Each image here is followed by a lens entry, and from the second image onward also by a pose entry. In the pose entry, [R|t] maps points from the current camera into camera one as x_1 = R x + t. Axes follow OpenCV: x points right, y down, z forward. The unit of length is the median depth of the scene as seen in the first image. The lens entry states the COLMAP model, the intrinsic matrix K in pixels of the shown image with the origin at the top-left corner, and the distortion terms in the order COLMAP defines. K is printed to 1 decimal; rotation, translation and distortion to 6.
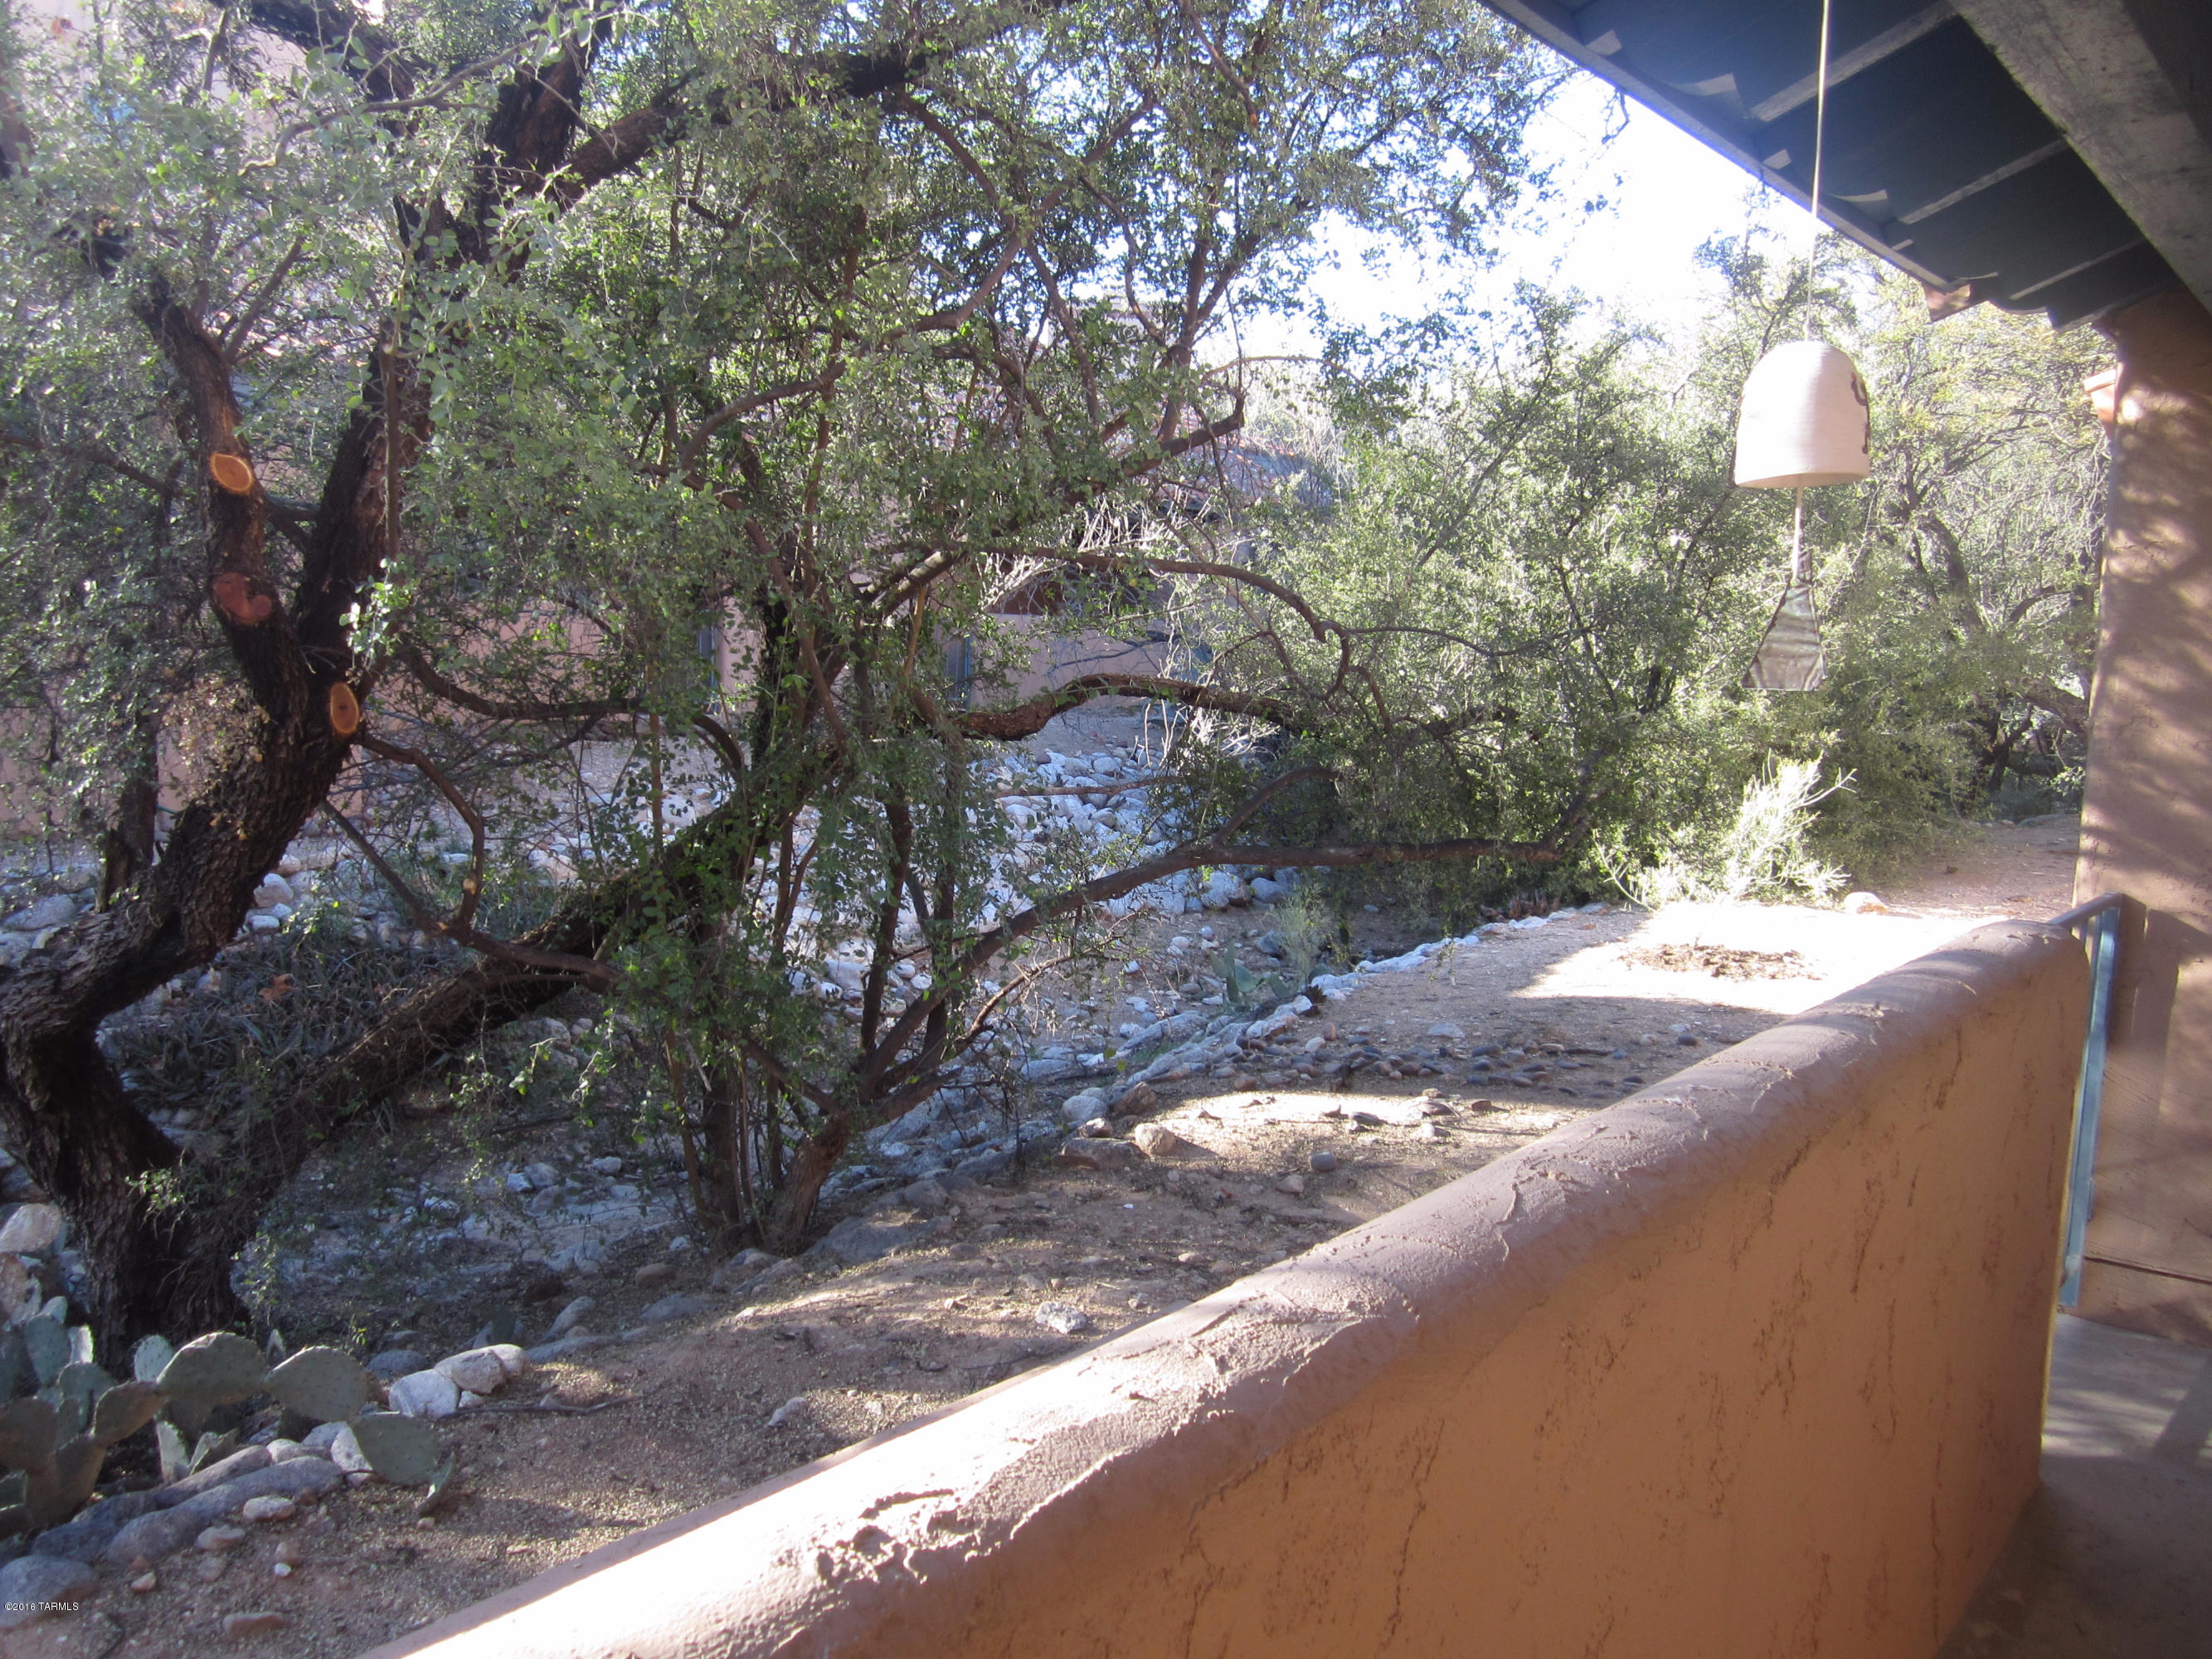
lens RADIAL K [[1815.3, 0, 1106.0], [0, 1815.3, 829.5], [0, 0, 1]] dist [-0.040056, -0.002915]
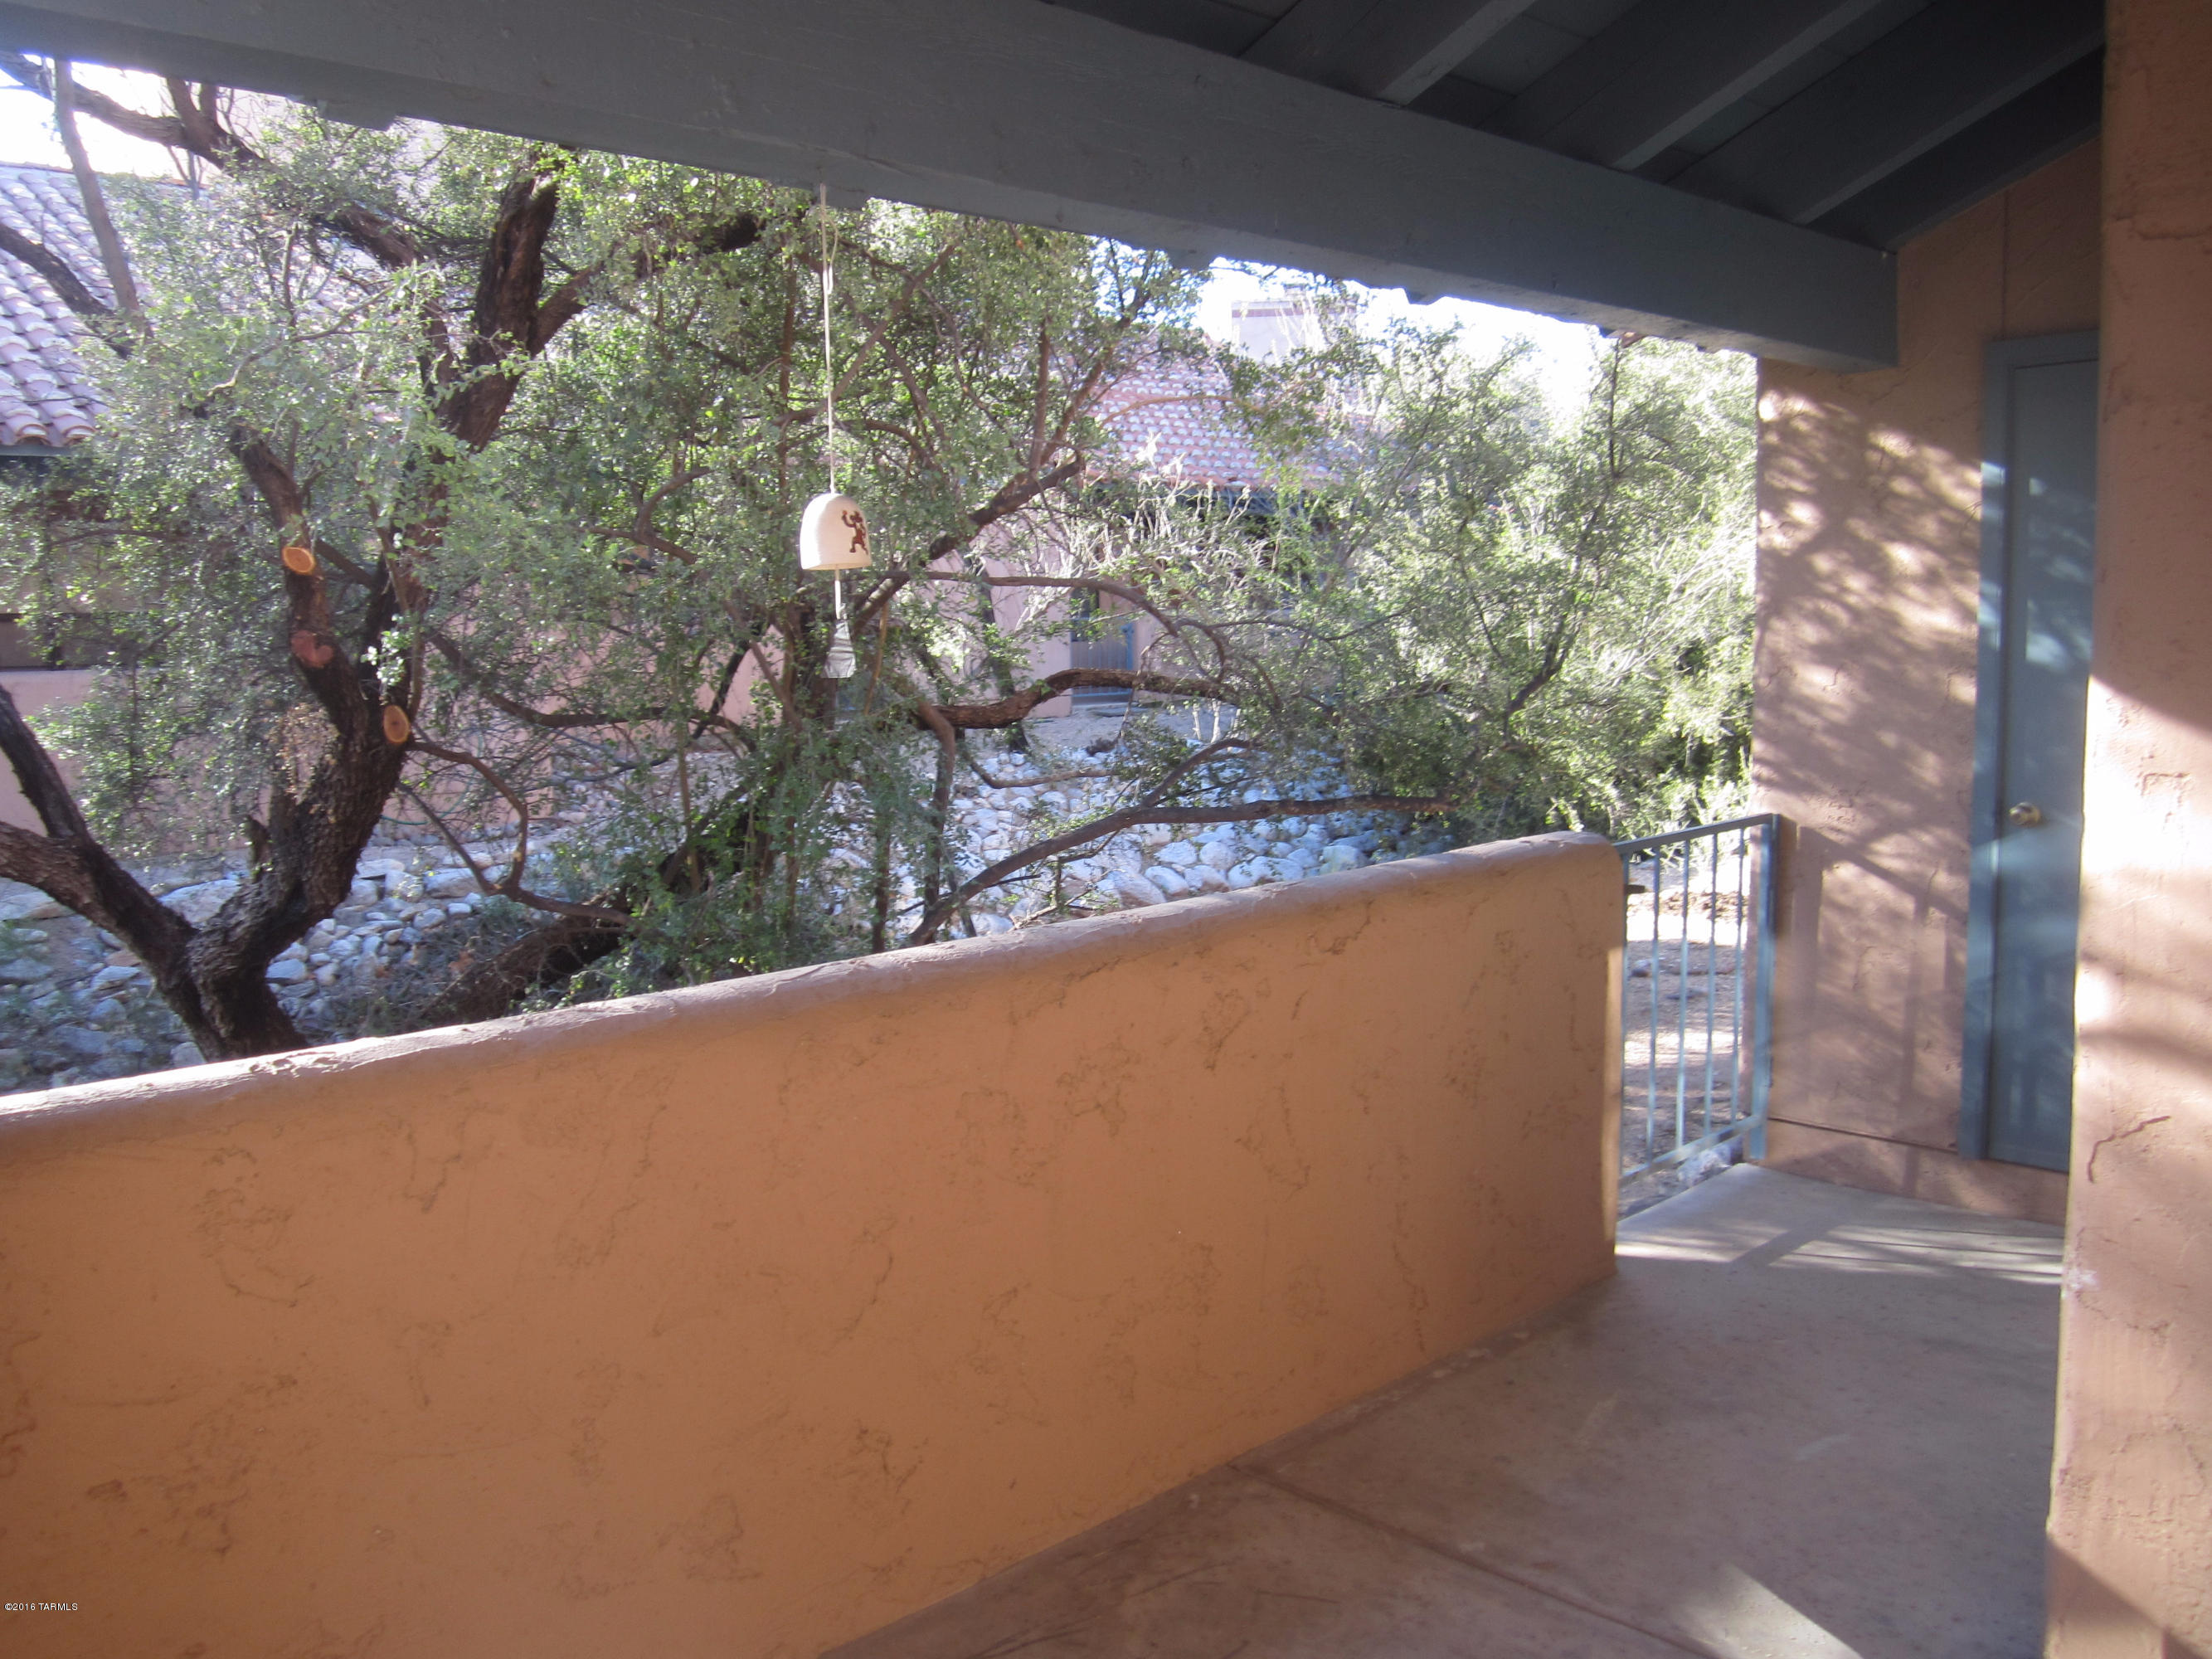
lens RADIAL K [[1815.3, 0, 1106.0], [0, 1815.3, 829.5], [0, 0, 1]] dist [-0.040056, -0.002915]
pose [[0.988695, -0.035408, -0.145700, 0.306081], [0.035988, 0.999351, 0.001345, 0.030478], [0.145558, -0.006574, 0.989328, -0.276009]]
